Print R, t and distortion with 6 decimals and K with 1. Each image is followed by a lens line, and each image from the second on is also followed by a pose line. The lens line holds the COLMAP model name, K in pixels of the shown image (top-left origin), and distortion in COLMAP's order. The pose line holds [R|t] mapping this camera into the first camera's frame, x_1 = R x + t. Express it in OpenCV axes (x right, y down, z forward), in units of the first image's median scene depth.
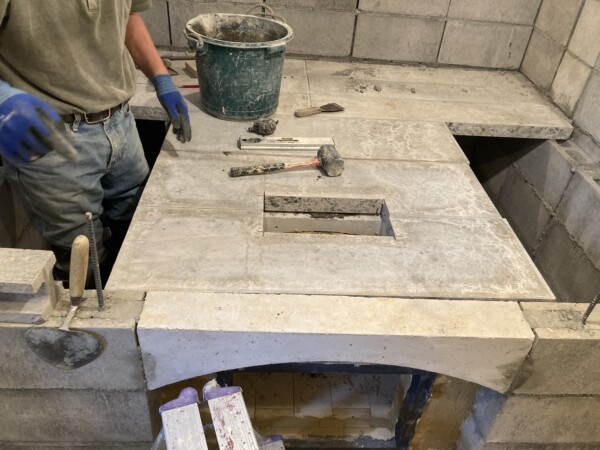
lens RADIAL K [[498.0, 0, 302.6], [0, 498.0, 222.4], [0, 0, 1]] dist [0.074433, -0.036478]
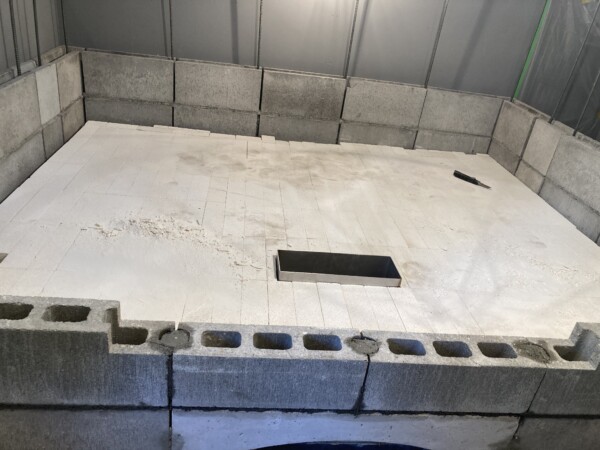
lens RADIAL K [[498.0, 0, 301.2], [0, 498.0, 230.3], [0, 0, 1]] dist [0.074433, -0.036478]
pose [[0.997620, 0.017000, 0.066819, -0.103928], [-0.007007, 0.989108, -0.147022, -0.015137], [-0.068590, 0.146204, 0.986874, -0.139053]]
